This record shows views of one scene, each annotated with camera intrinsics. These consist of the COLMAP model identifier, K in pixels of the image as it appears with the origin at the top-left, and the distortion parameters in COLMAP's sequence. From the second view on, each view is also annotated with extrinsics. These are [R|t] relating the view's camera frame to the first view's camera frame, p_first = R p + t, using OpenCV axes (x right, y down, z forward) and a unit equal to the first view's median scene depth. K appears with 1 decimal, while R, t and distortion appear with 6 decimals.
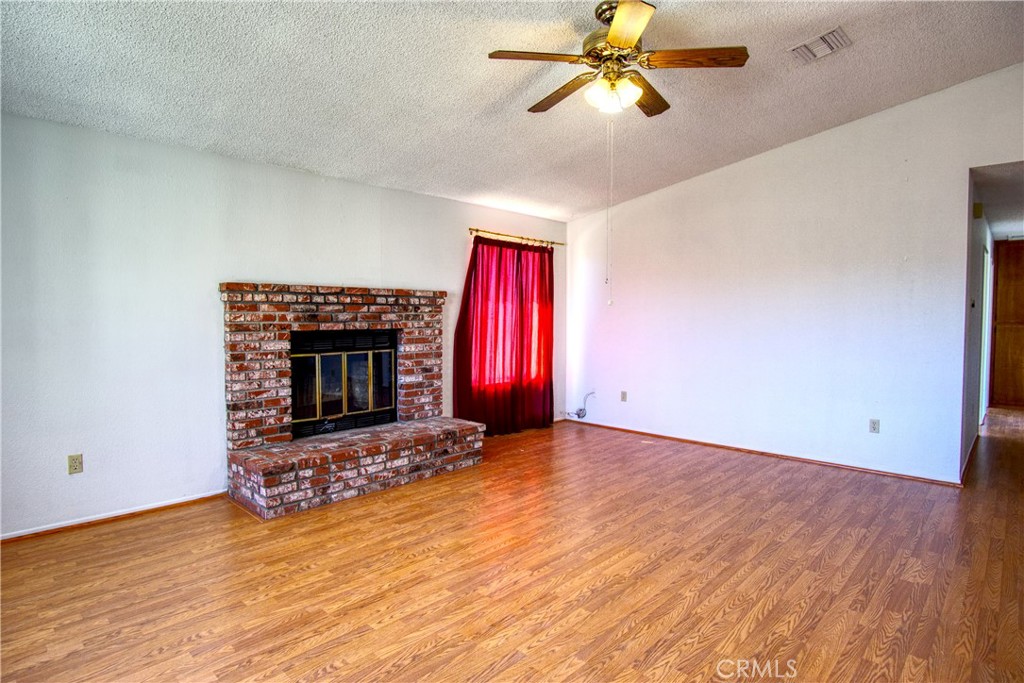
lens RADIAL K [[550.3, 0, 512.2], [0, 550.3, 336.4], [0, 0, 1]] dist [-0.019269, -0.000541]
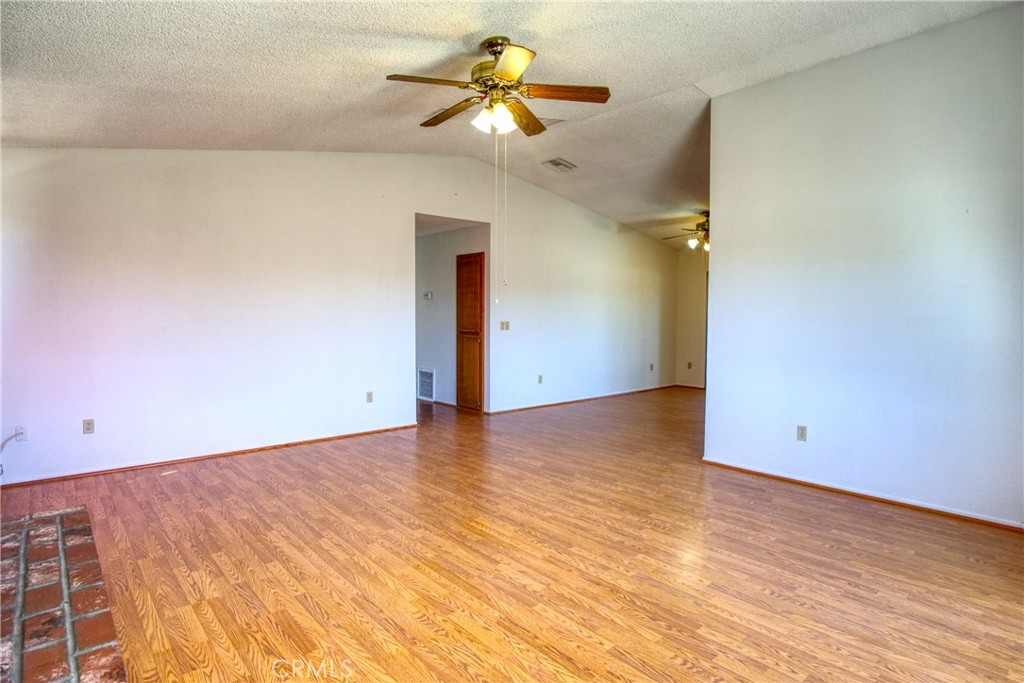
lens RADIAL K [[550.3, 0, 511.6], [0, 550.3, 338.5], [0, 0, 1]] dist [-0.019269, -0.000541]
pose [[0.089873, -0.048480, 0.994773, -0.718329], [0.033102, 0.998408, 0.045667, -0.028920], [-0.995403, 0.028825, 0.091335, 0.649818]]
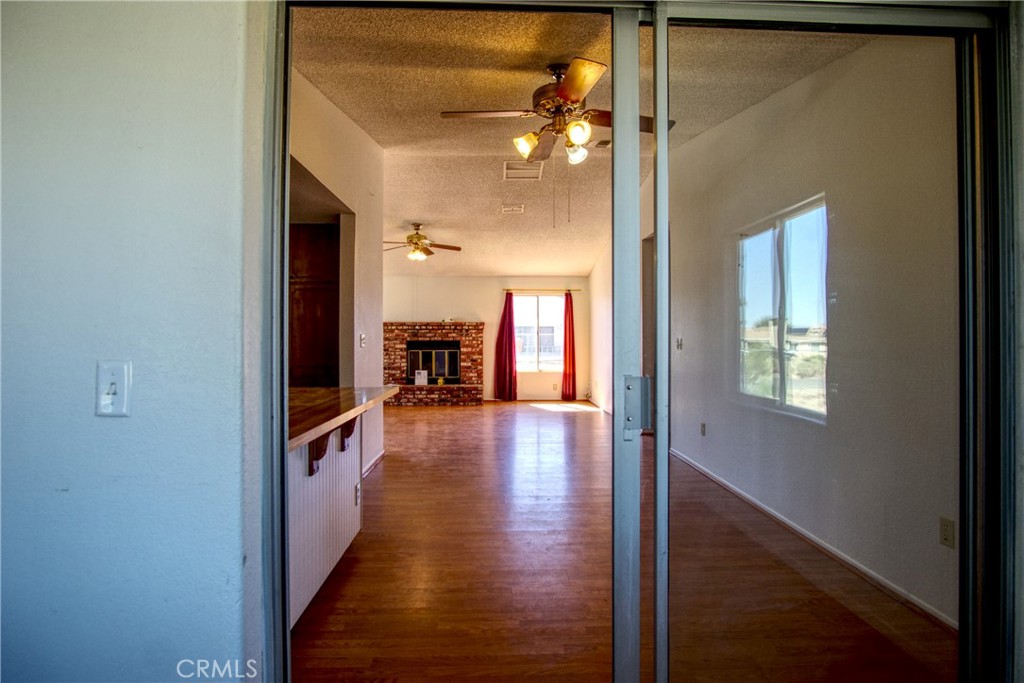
lens RADIAL K [[550.3, 0, 512.6], [0, 550.3, 339.2], [0, 0, 1]] dist [-0.019269, -0.000541]
pose [[0.708816, -0.006803, -0.705361, 1.709289], [-0.023783, 0.999155, -0.033535, 0.056866], [0.704992, 0.040546, 0.708055, -0.445888]]
